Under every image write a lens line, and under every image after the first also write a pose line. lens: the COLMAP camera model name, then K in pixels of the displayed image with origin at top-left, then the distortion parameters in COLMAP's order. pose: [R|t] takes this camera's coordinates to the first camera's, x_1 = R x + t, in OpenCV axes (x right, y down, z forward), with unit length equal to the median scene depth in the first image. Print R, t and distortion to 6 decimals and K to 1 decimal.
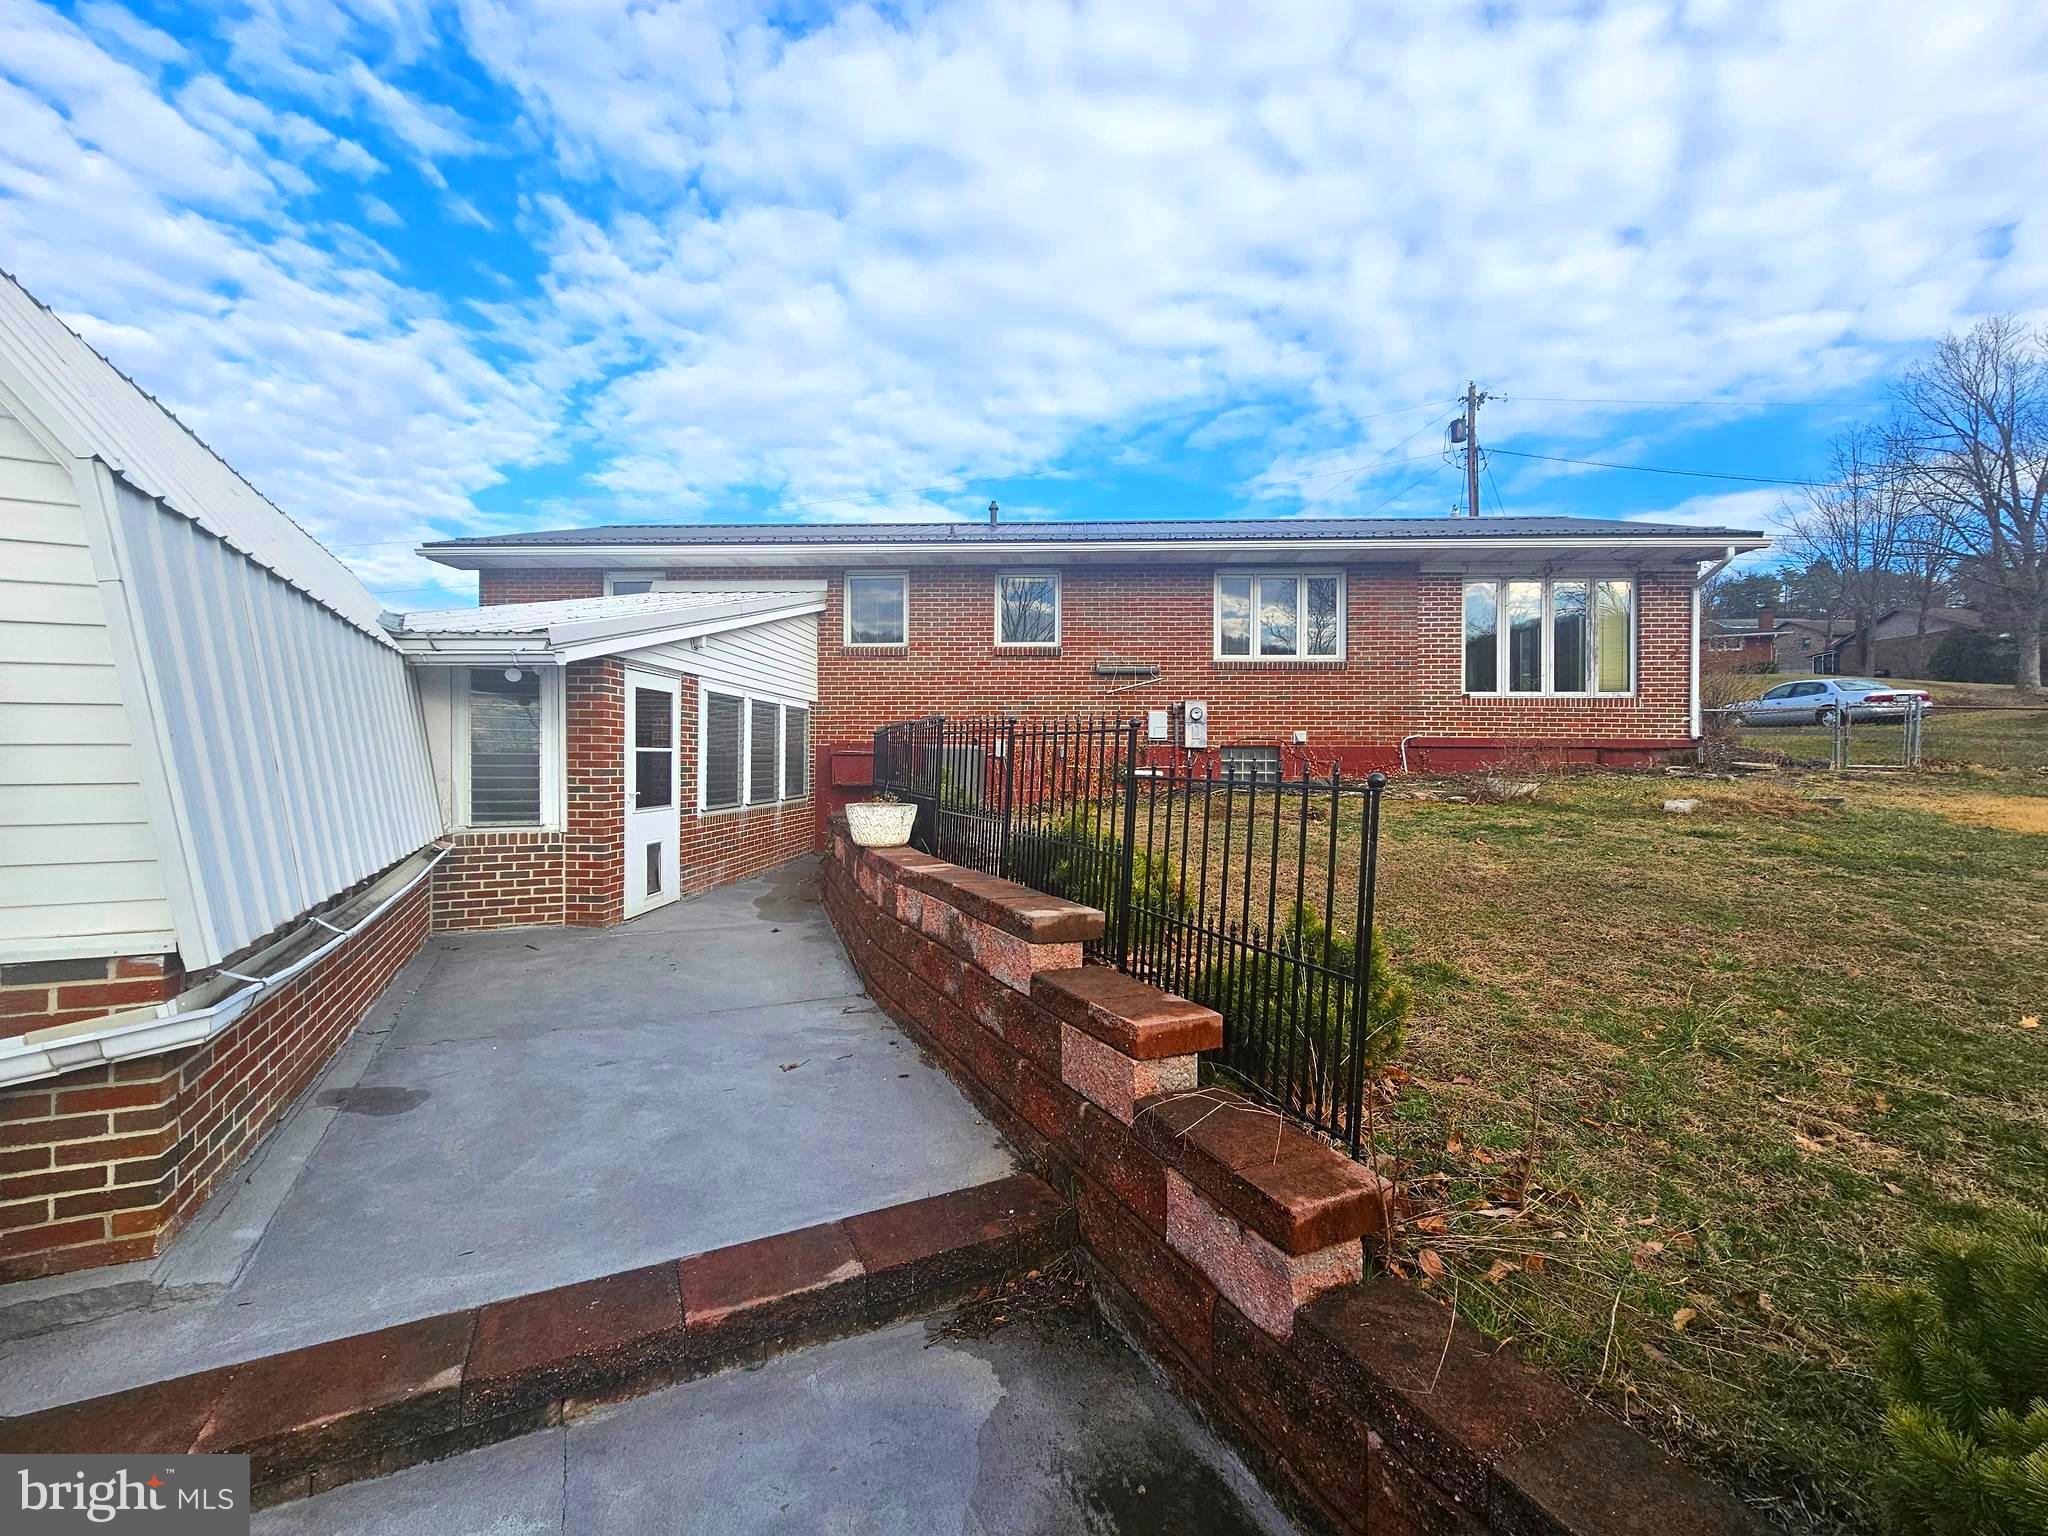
lens RADIAL K [[818.4, 0, 1066.0], [0, 818.4, 764.8], [0, 0, 1]] dist [-0.001318, 0.001054]
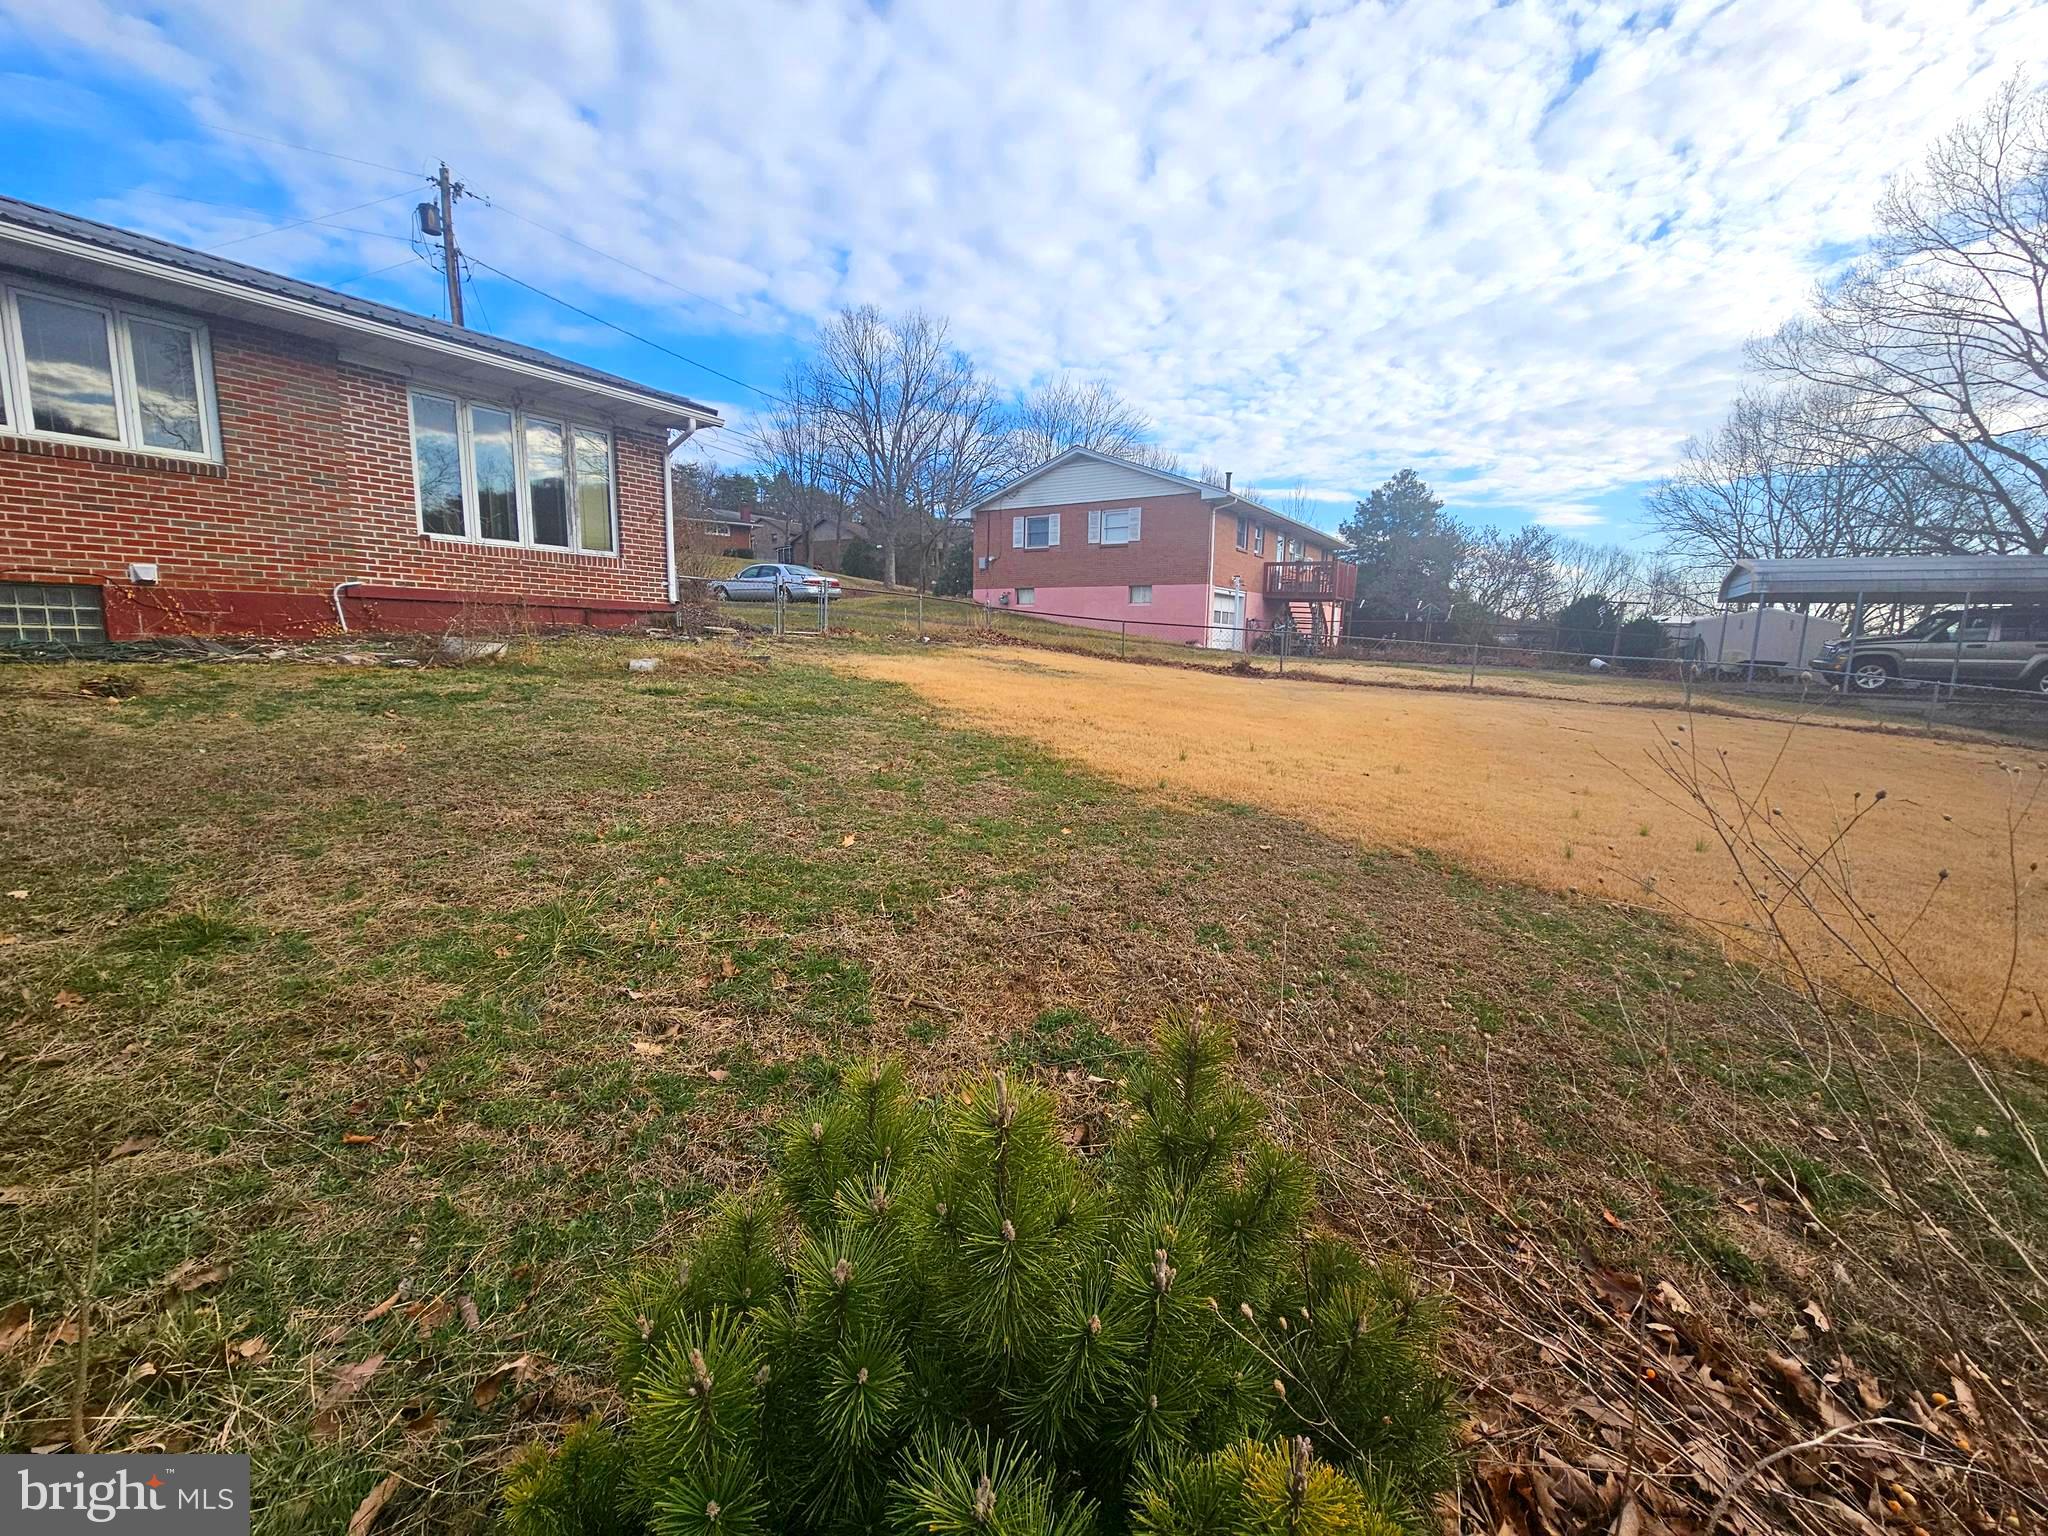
lens RADIAL K [[818.4, 0, 1066.0], [0, 818.4, 764.8], [0, 0, 1]] dist [-0.001318, 0.001054]
pose [[0.476953, -0.120519, 0.870627, 0.113176], [-0.020805, 0.988729, 0.148265, 0.011990], [-0.878683, -0.088829, 0.469069, 0.070318]]
